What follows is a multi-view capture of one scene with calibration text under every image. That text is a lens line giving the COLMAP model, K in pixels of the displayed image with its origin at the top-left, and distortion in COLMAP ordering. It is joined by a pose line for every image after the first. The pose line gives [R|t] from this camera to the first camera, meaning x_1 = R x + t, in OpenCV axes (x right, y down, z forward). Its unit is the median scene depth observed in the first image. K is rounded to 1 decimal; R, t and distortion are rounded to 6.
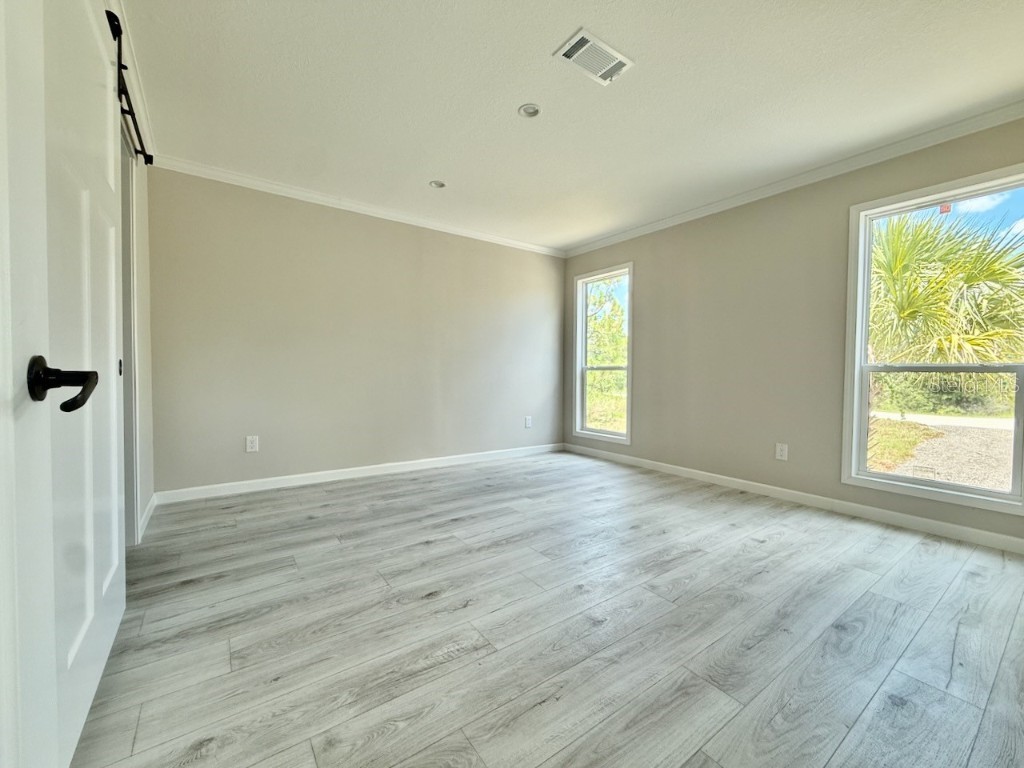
lens RADIAL K [[414.6, 0, 515.1], [0, 414.6, 386.2], [0, 0, 1]] dist [-0.001166, 0.001339]
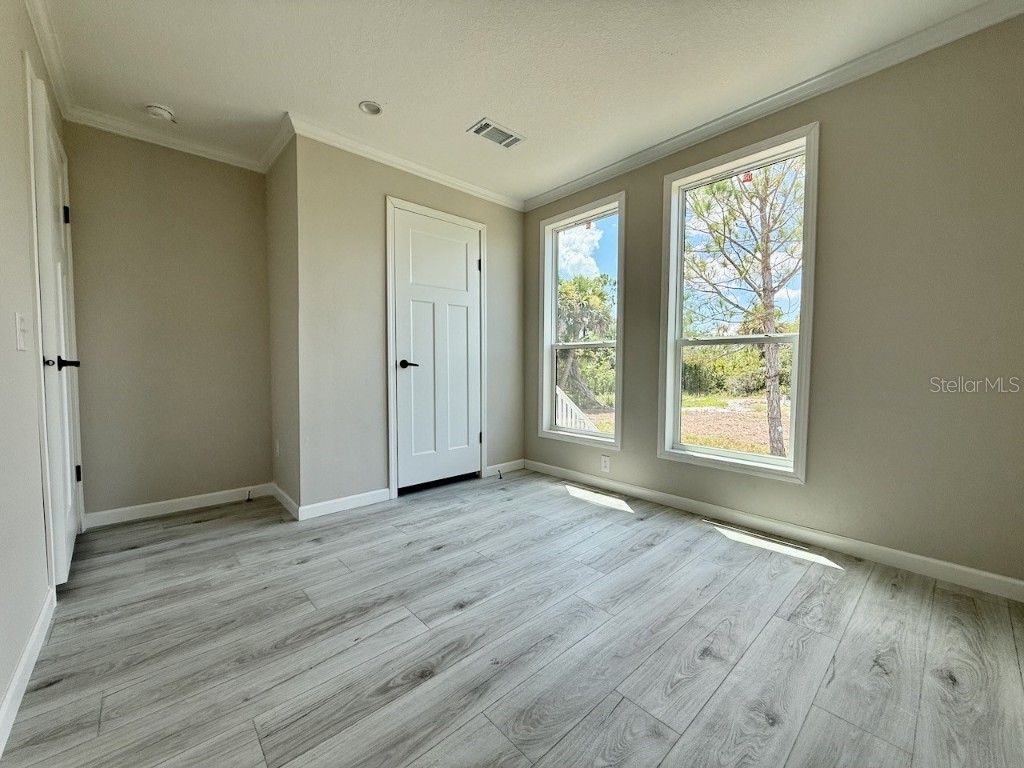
lens RADIAL K [[414.6, 0, 511.3], [0, 414.6, 380.9], [0, 0, 1]] dist [-0.001166, 0.001339]
pose [[-0.994922, -0.005132, -0.100520, -0.232129], [-0.012801, 0.997042, 0.075789, -0.064146], [0.099834, 0.076691, -0.992044, 1.742725]]
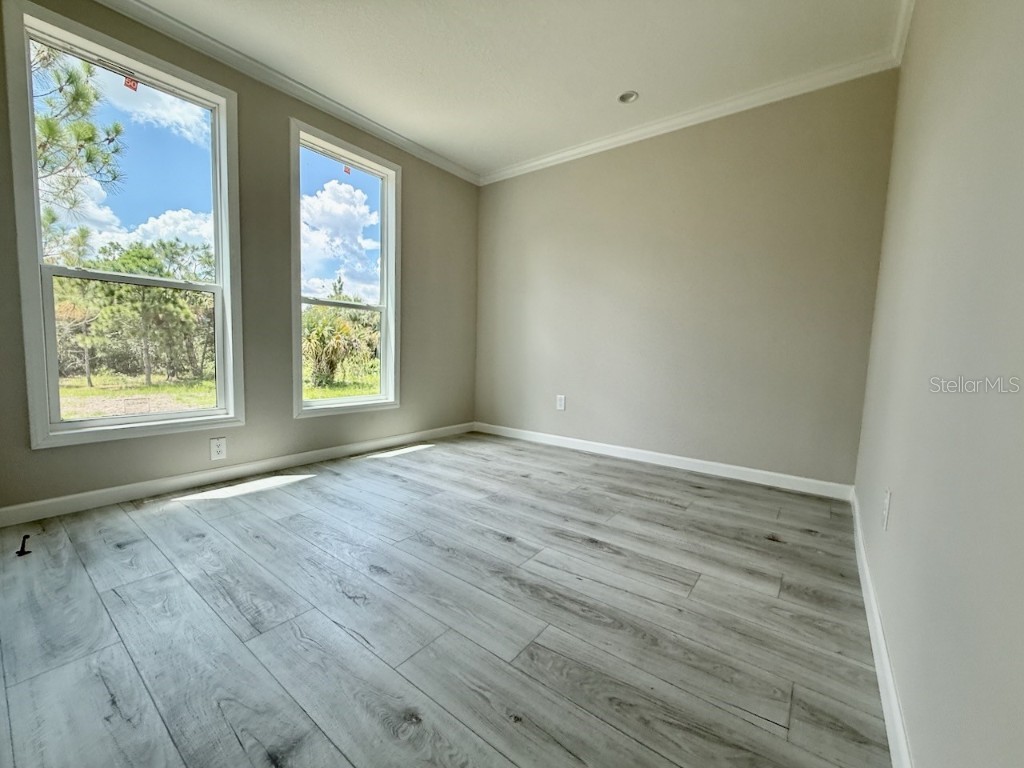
lens RADIAL K [[414.6, 0, 506.9], [0, 414.6, 386.7], [0, 0, 1]] dist [-0.001166, 0.001339]
pose [[0.278935, 0.087399, -0.956324, 0.521864], [-0.060762, 0.995461, 0.073253, 0.038421], [0.958386, 0.037675, 0.282980, 0.795178]]
